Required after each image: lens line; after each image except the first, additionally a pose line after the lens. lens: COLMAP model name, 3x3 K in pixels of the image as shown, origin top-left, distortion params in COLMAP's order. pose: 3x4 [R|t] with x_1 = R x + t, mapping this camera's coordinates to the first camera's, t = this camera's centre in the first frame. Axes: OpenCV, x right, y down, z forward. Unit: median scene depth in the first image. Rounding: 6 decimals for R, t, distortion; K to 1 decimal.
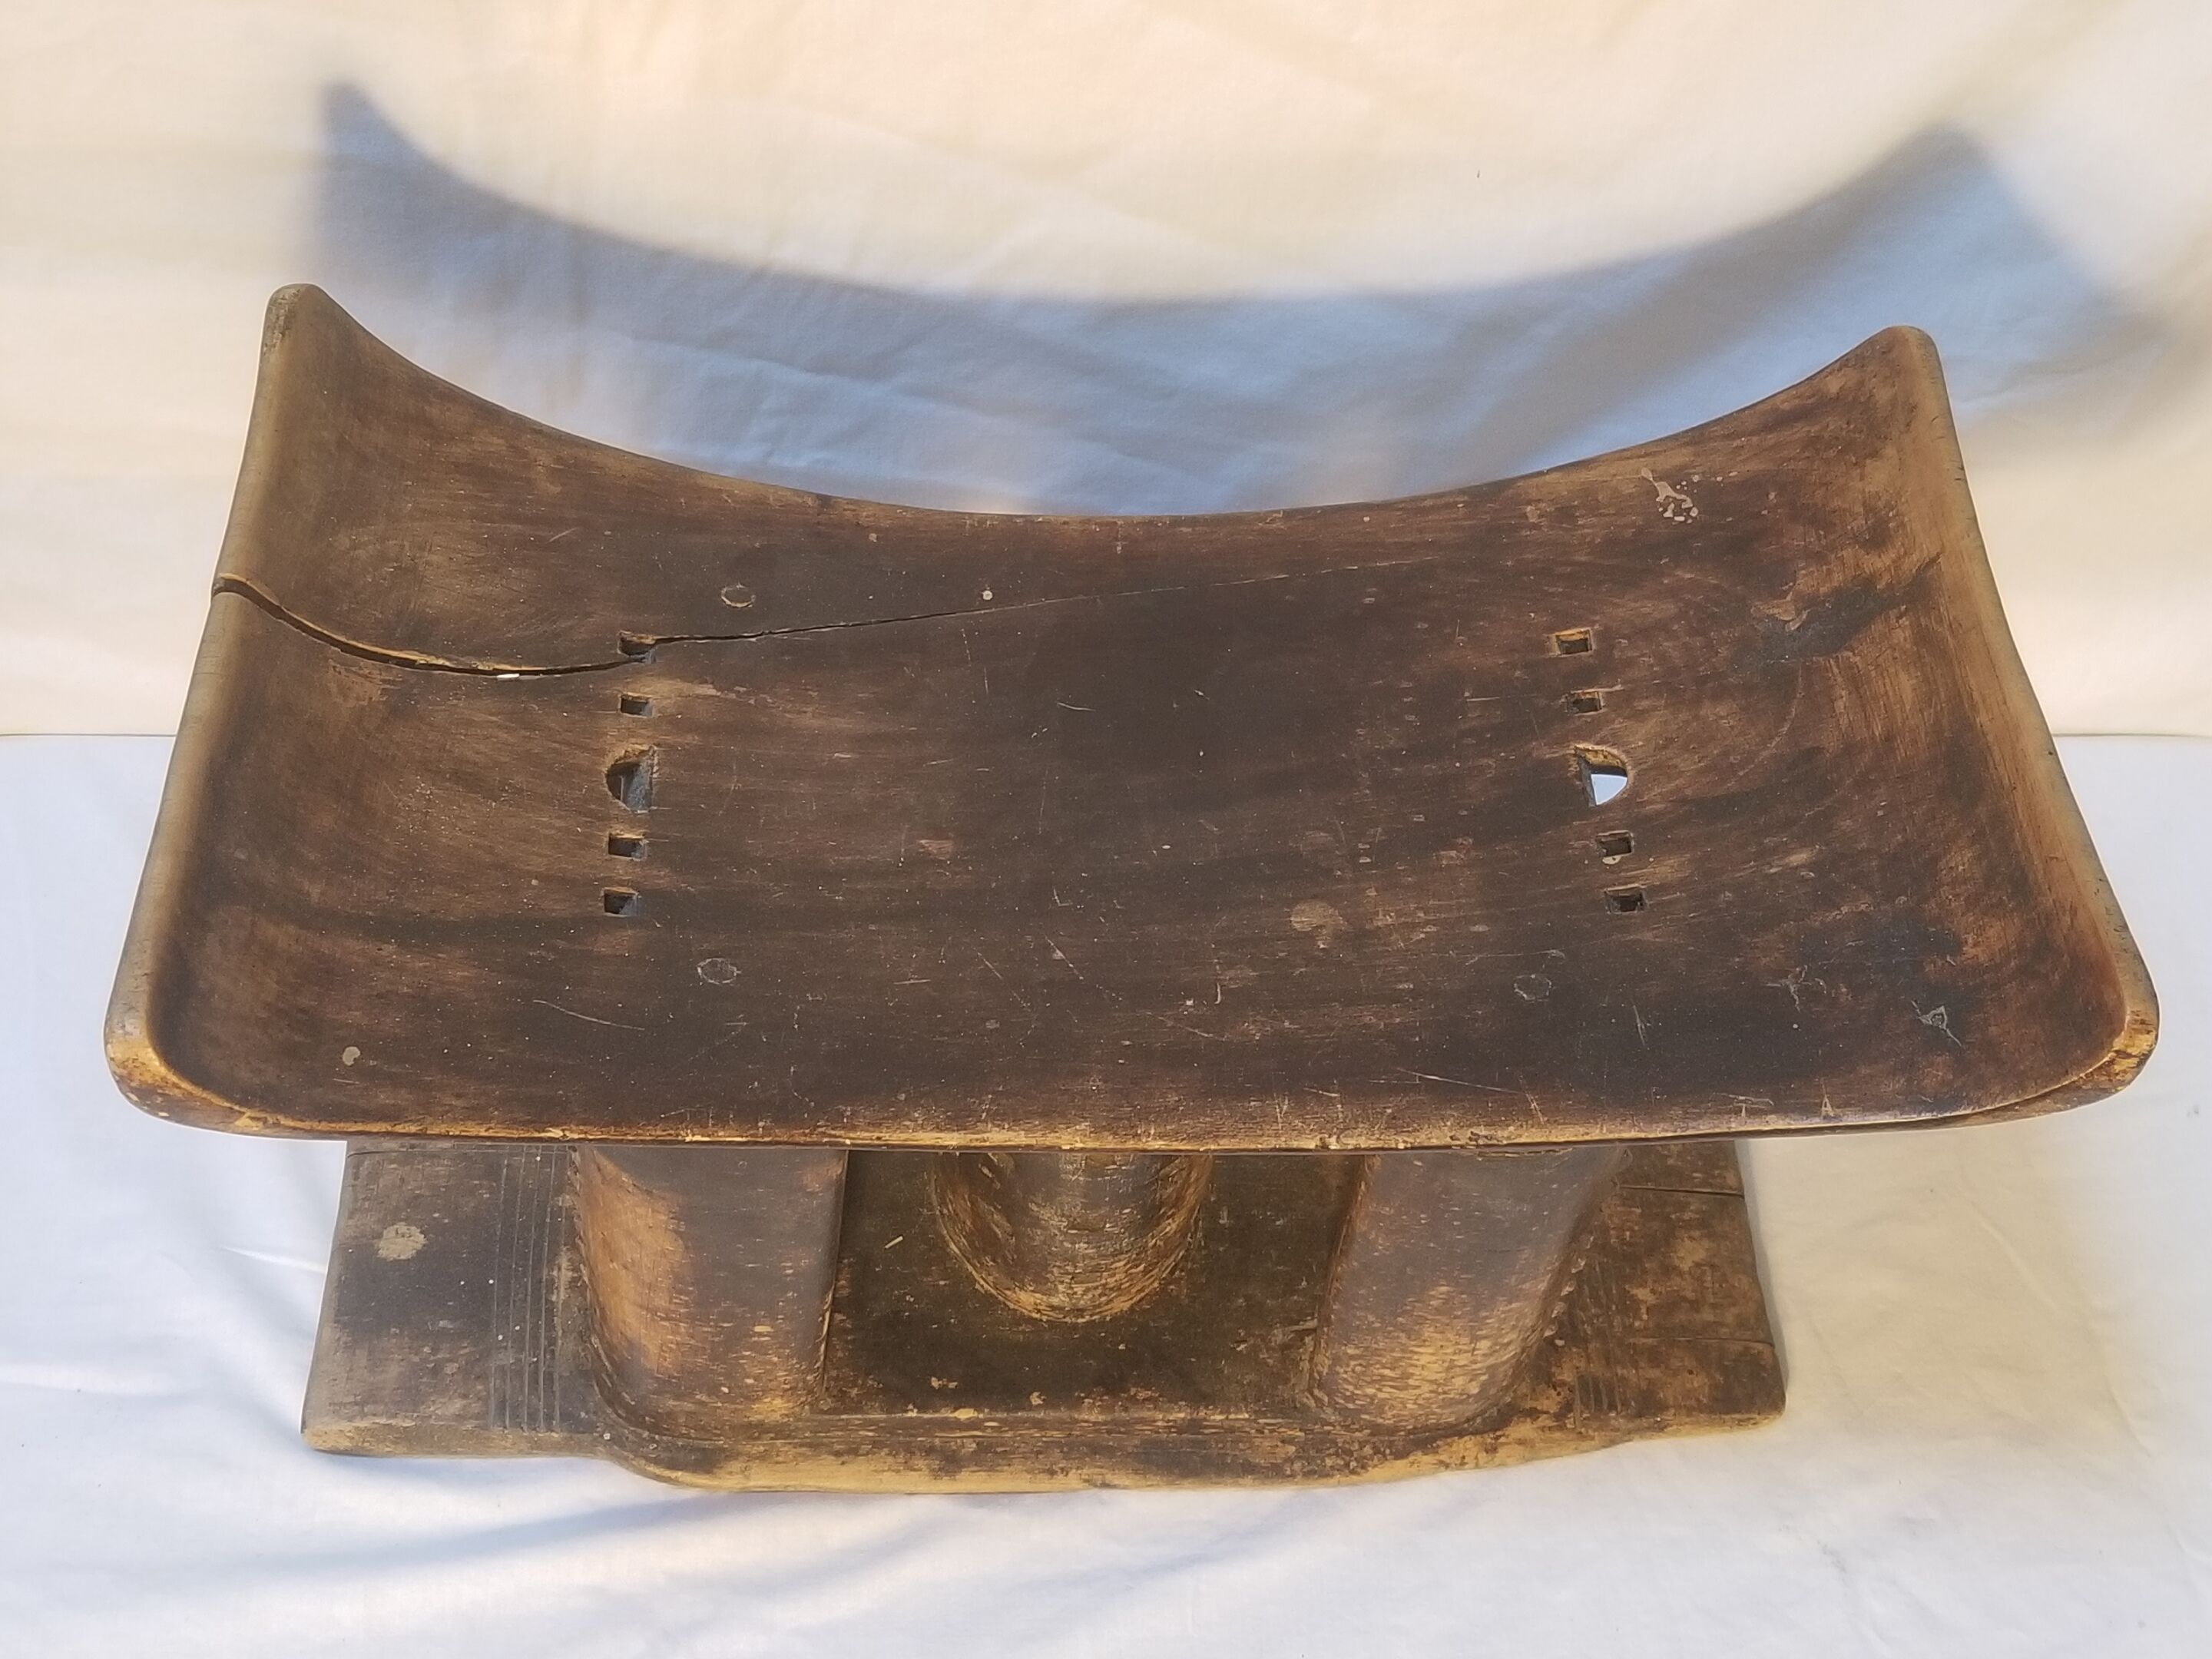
lens RADIAL K [[2757.5, 0, 1061.5], [0, 2757.5, 839.8], [0, 0, 1]] dist [0.150126, -0.402243]
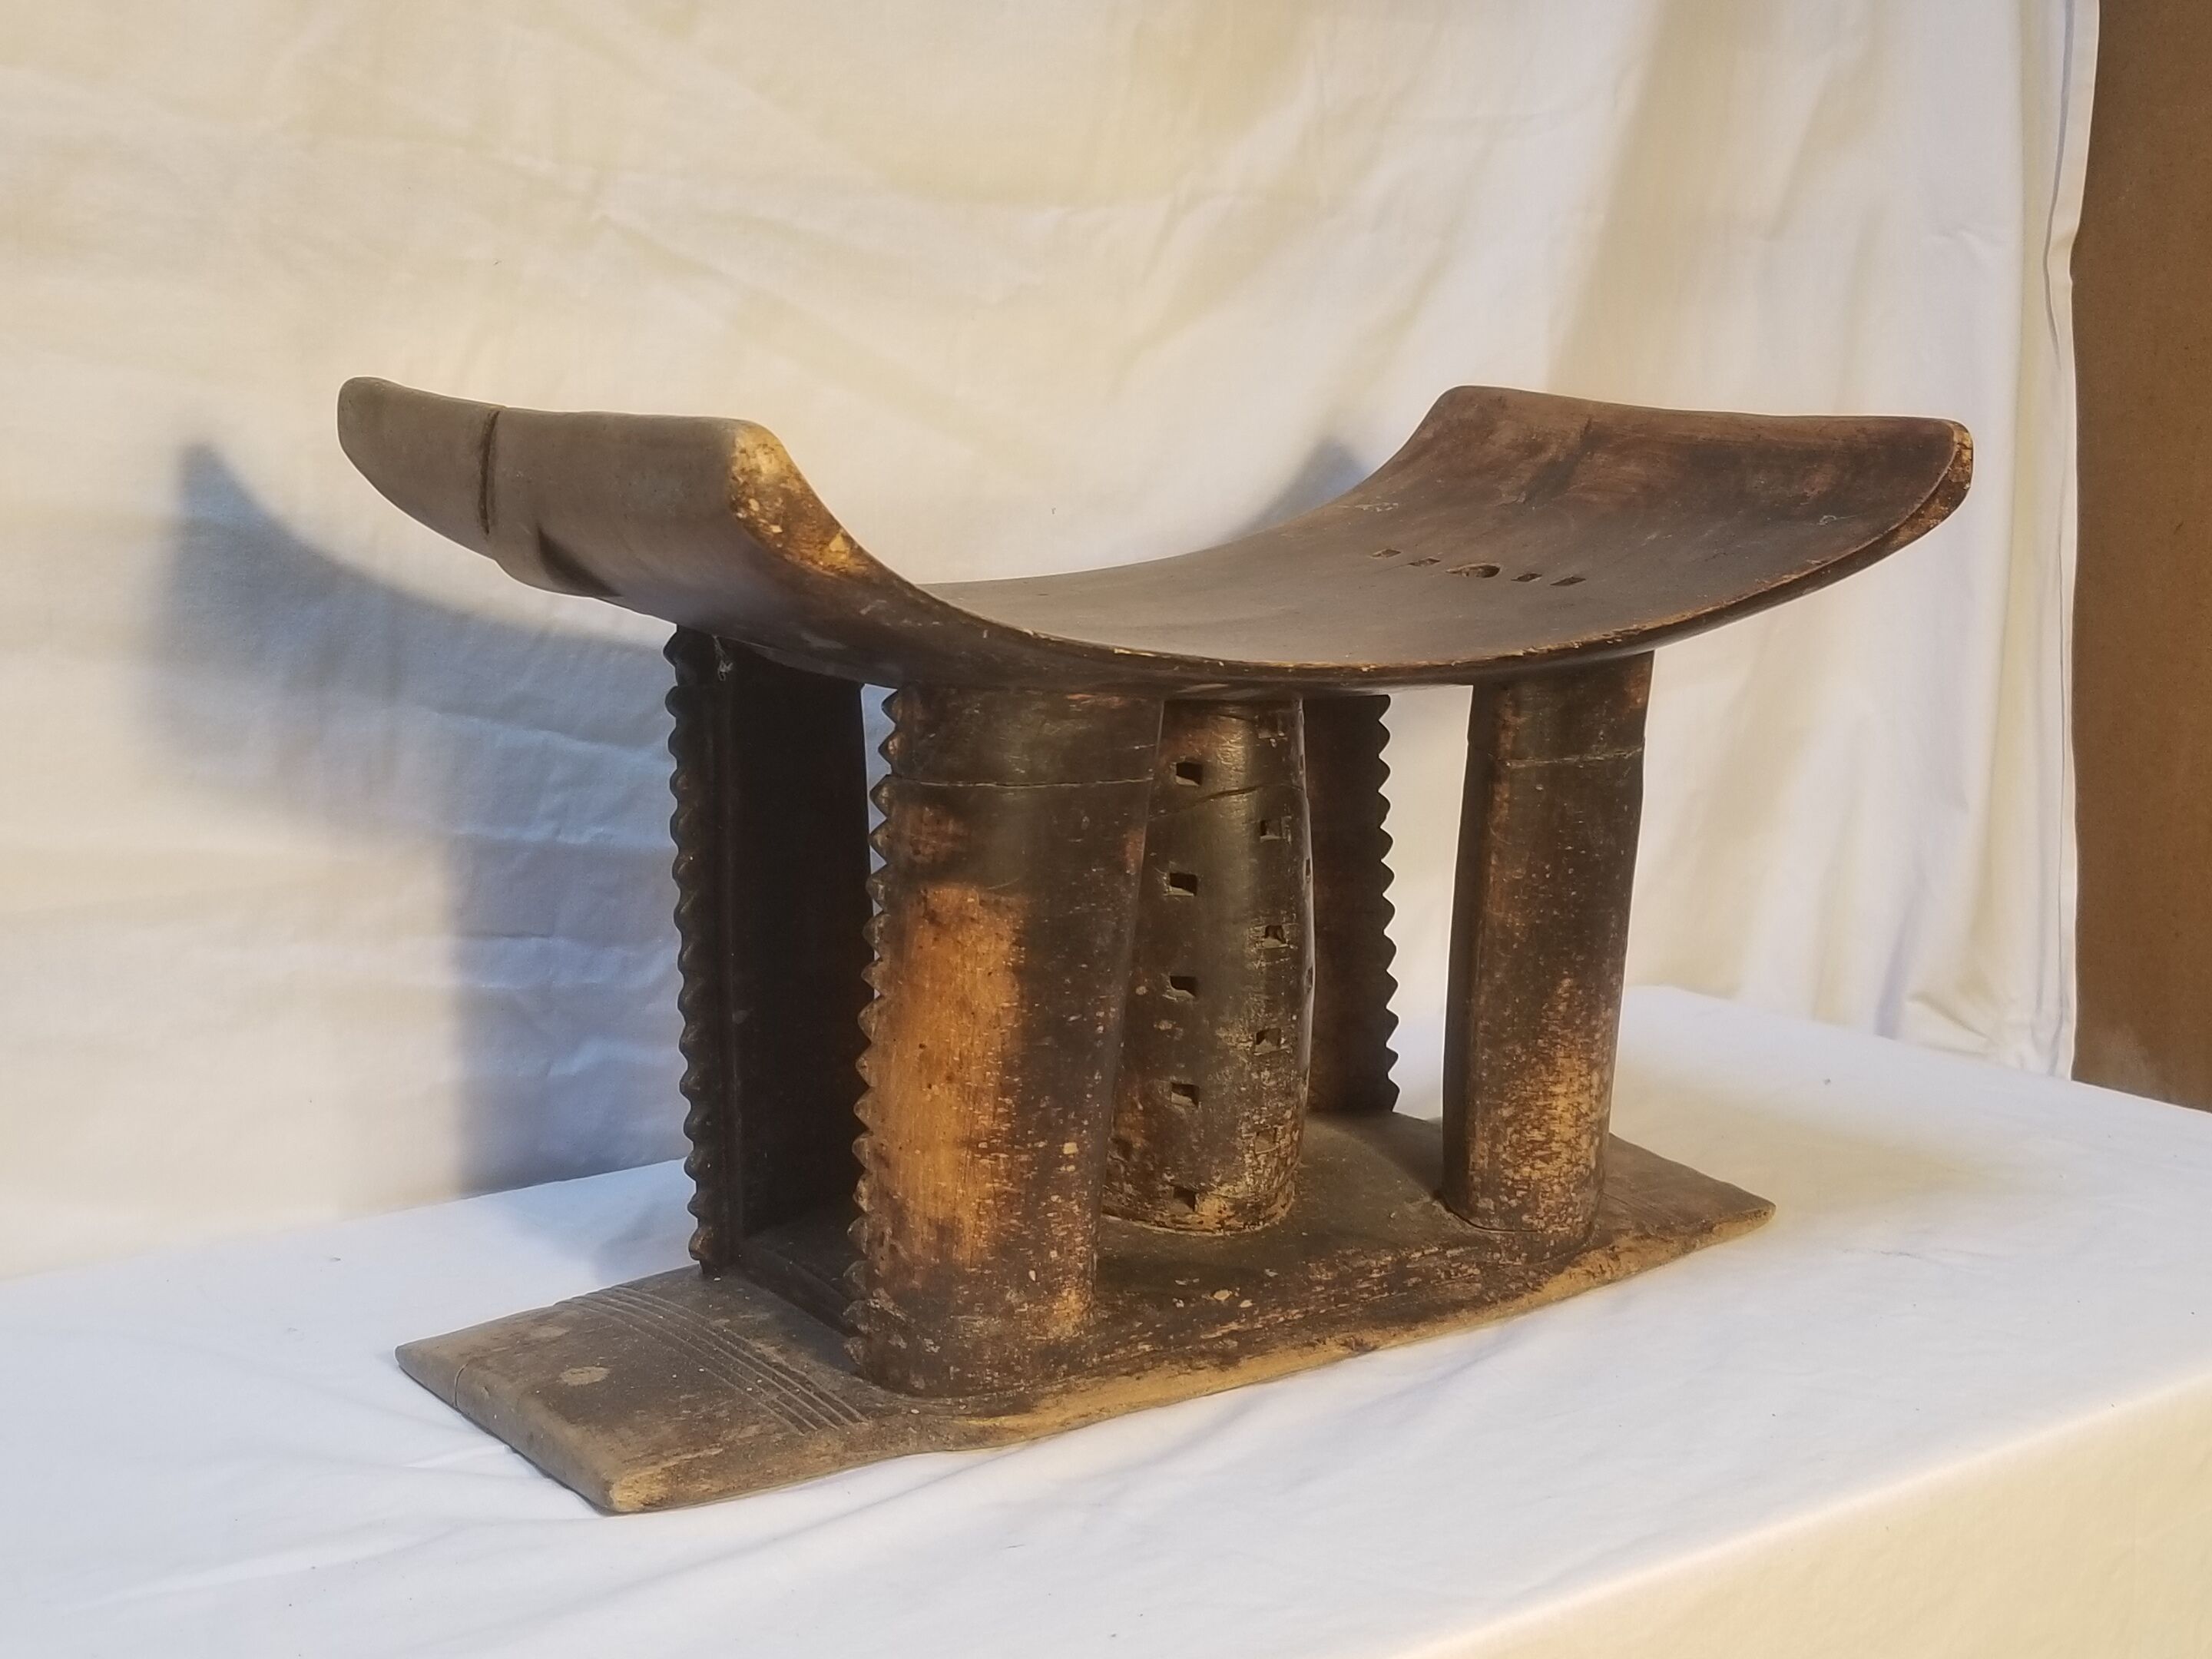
lens RADIAL K [[2757.5, 0, 1061.5], [0, 2757.5, 839.8], [0, 0, 1]] dist [0.150126, -0.402243]
pose [[0.839669, -0.137351, 0.525444, -0.597677], [0.432310, 0.754647, -0.493575, 0.563117], [-0.328732, 0.641594, 0.693032, 0.232231]]
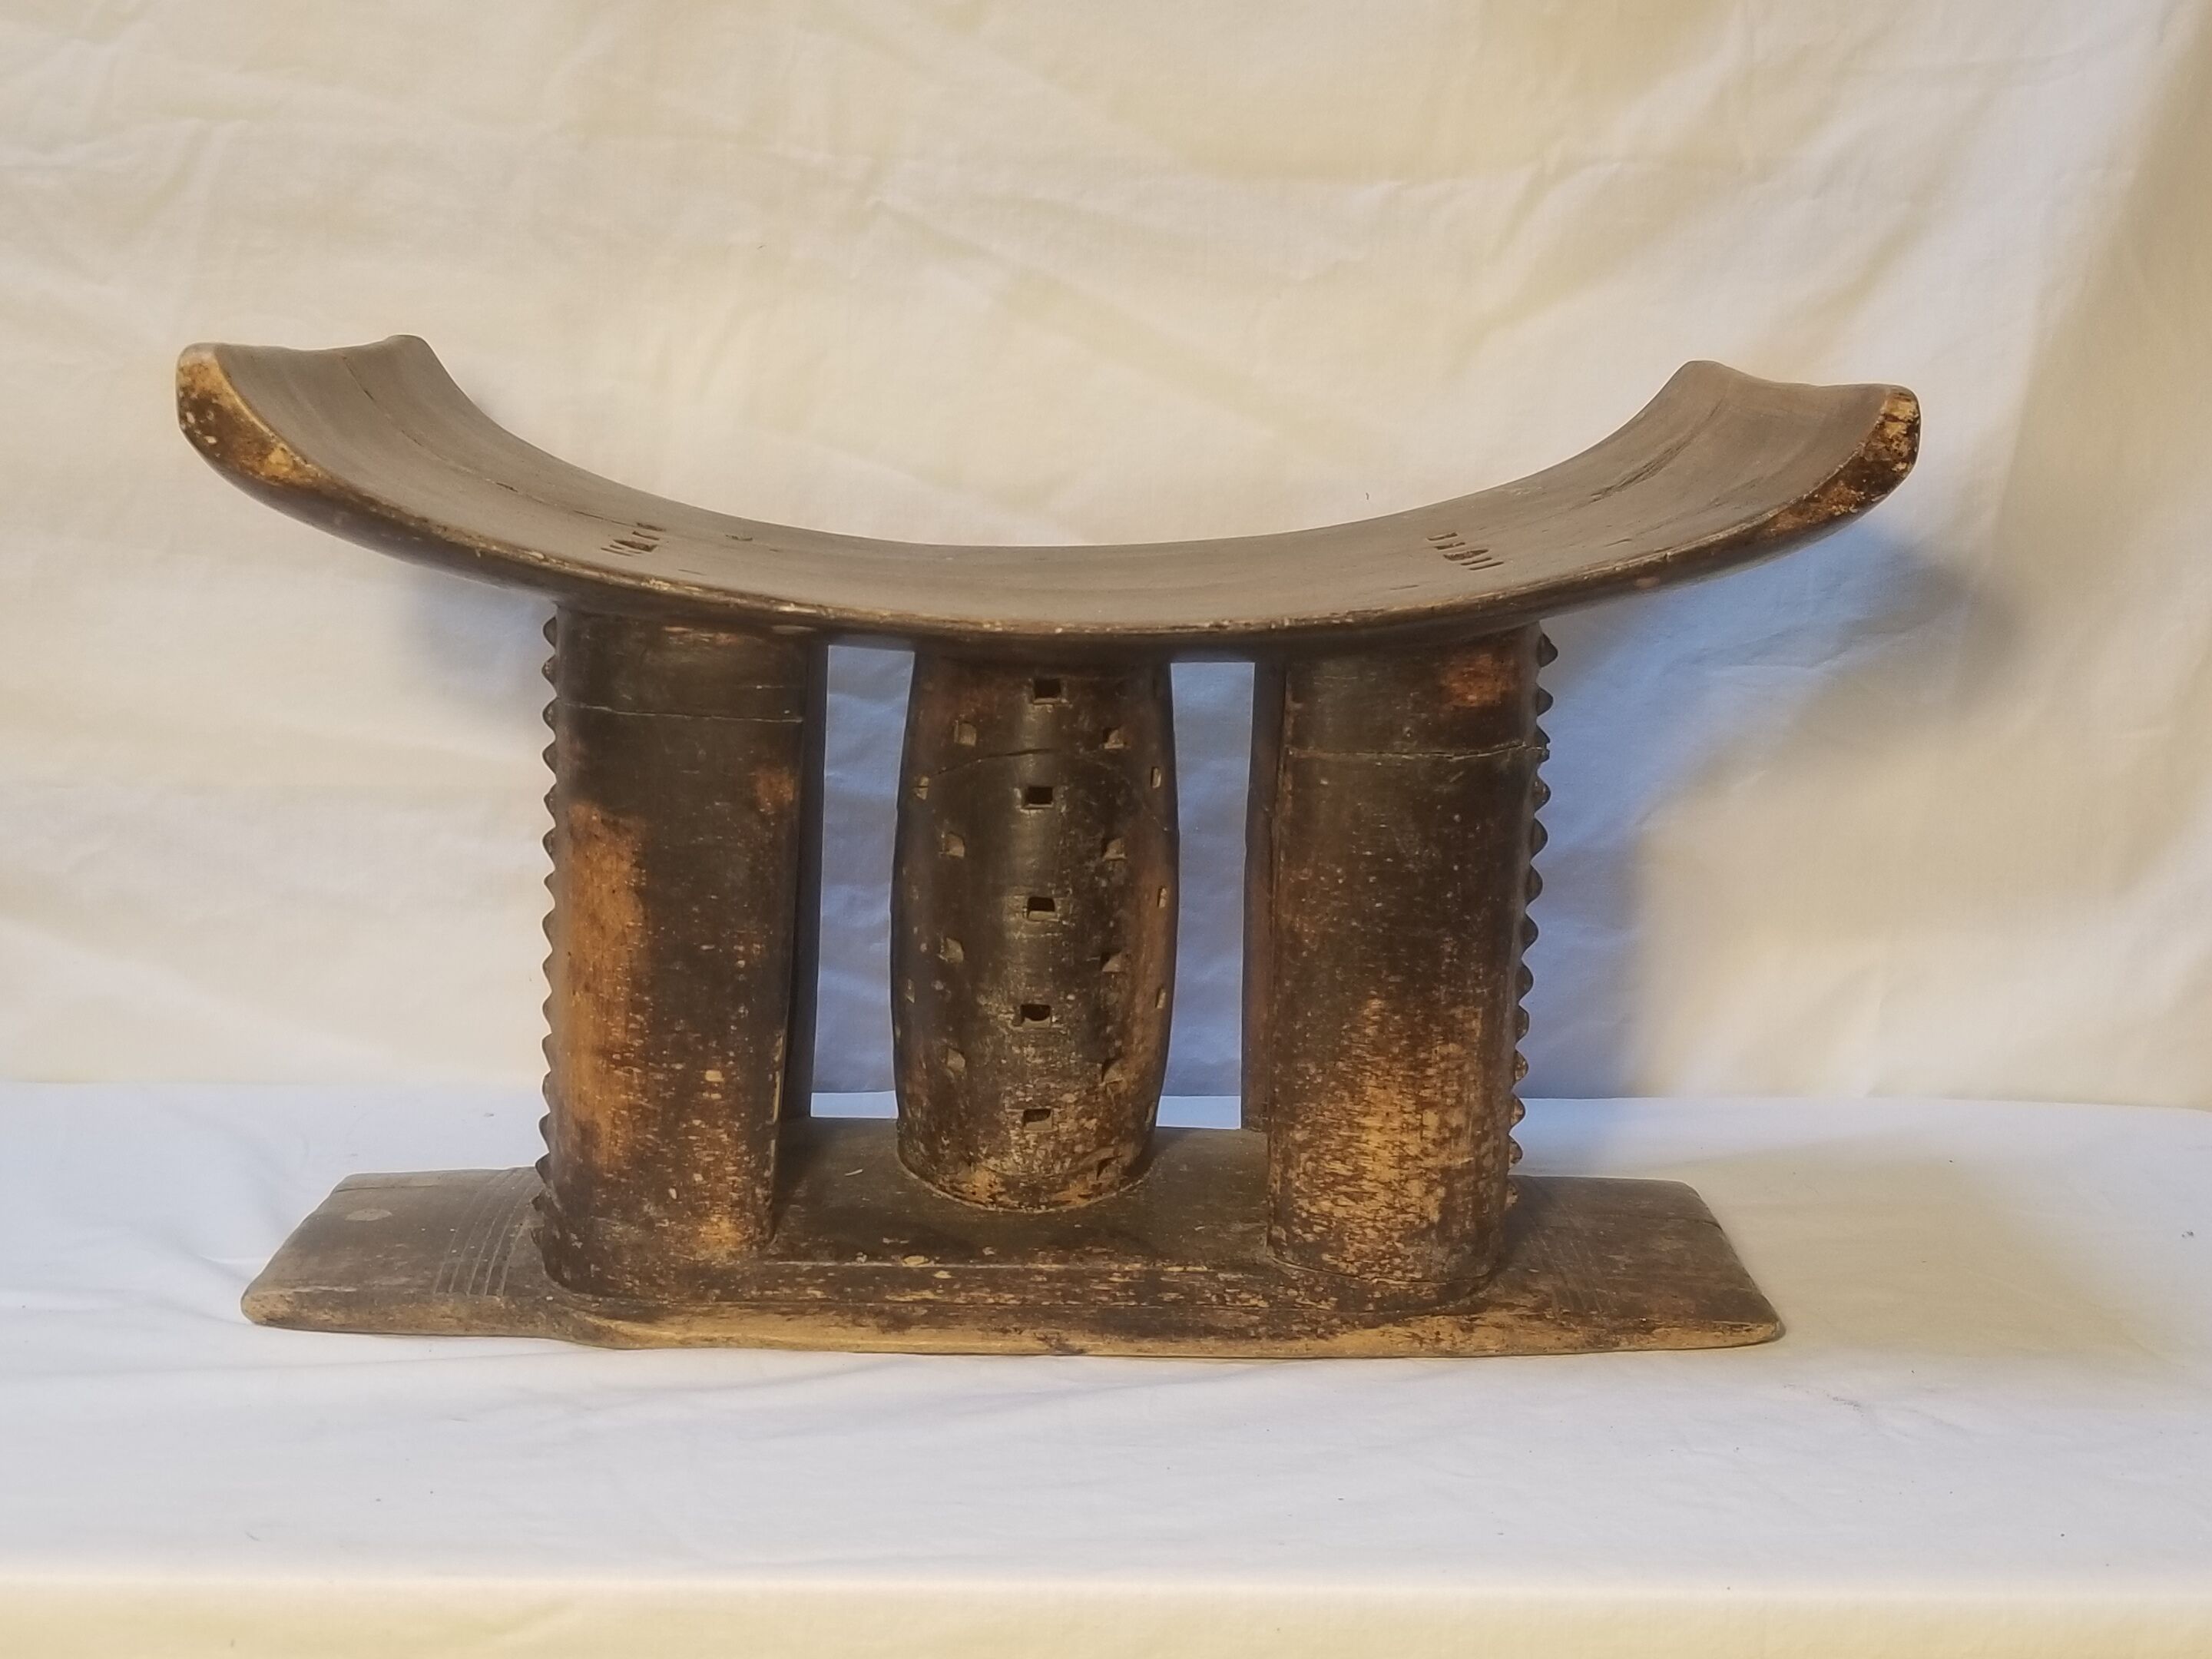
lens RADIAL K [[2756.1, 0, 1037.6], [0, 2756.1, 828.6], [0, 0, 1]] dist [0.155395, -0.422790]
pose [[0.998731, -0.029769, -0.040621, 0.053813], [-0.003333, 0.765764, -0.643113, 0.736648], [0.050251, 0.642432, 0.764693, 0.162162]]
